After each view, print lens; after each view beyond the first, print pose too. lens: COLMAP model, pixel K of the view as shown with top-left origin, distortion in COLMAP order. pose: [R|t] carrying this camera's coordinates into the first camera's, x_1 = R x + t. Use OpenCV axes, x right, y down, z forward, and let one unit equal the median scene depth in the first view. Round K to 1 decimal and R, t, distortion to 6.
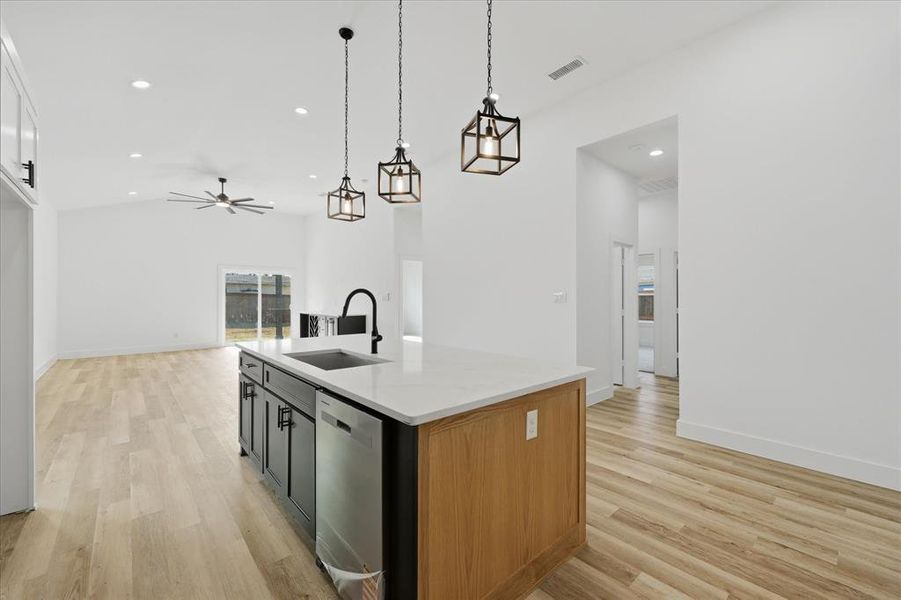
lens RADIAL K [[365.4, 0, 450.3], [0, 365.4, 296.2], [0, 0, 1]] dist [0.001494, 0.000317]
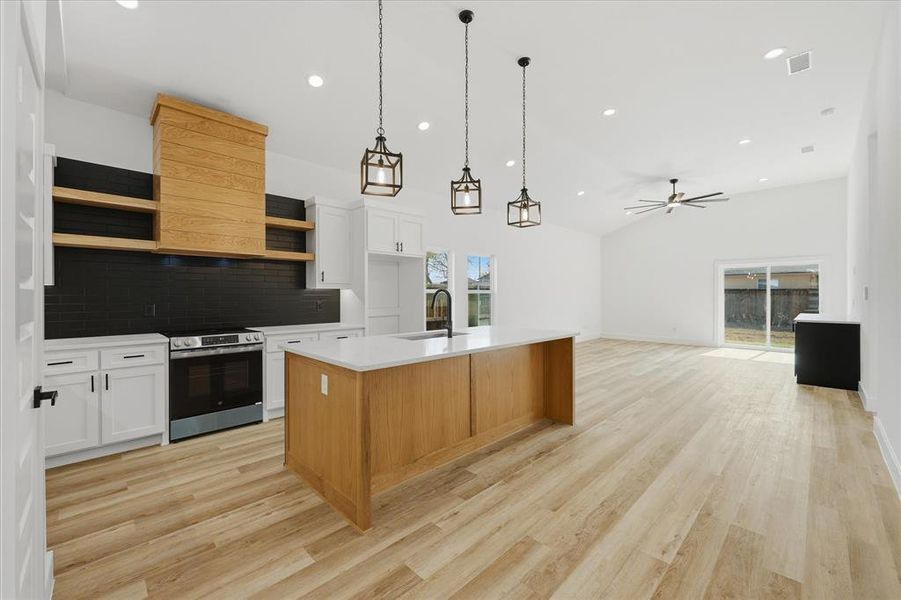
lens RADIAL K [[365.4, 0, 450.3], [0, 365.4, 296.2], [0, 0, 1]] dist [0.001494, 0.000317]
pose [[0.058353, 0.002479, -0.998293, 0.838185], [0.004736, 0.999985, 0.002760, 0.002238], [0.998285, -0.004889, 0.058341, 0.705731]]
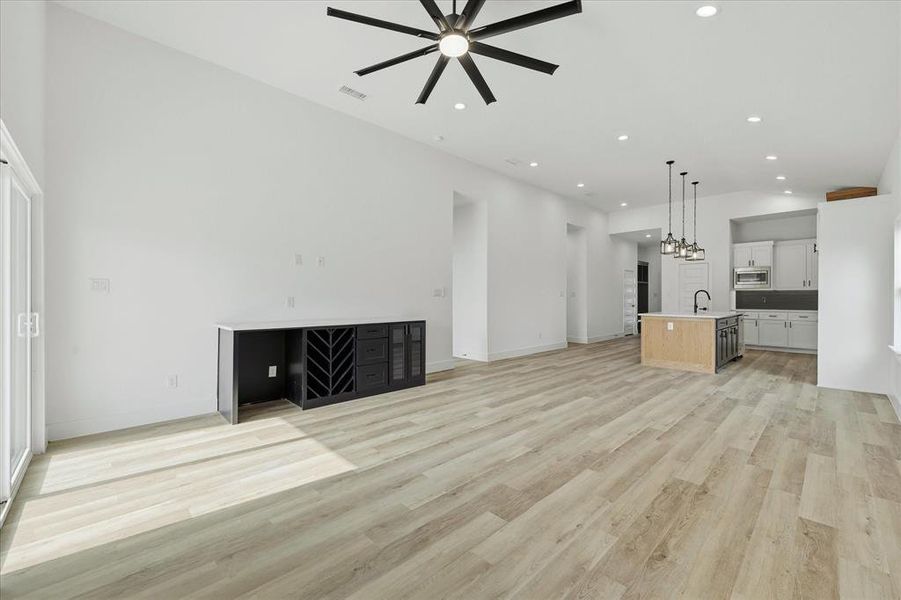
lens RADIAL K [[365.4, 0, 450.3], [0, 365.4, 296.2], [0, 0, 1]] dist [0.001494, 0.000317]
pose [[-0.038736, 0.001078, 0.999249, -2.262822], [-0.005647, 0.999983, -0.001298, 0.031861], [-0.999234, -0.005693, -0.038729, 2.294329]]
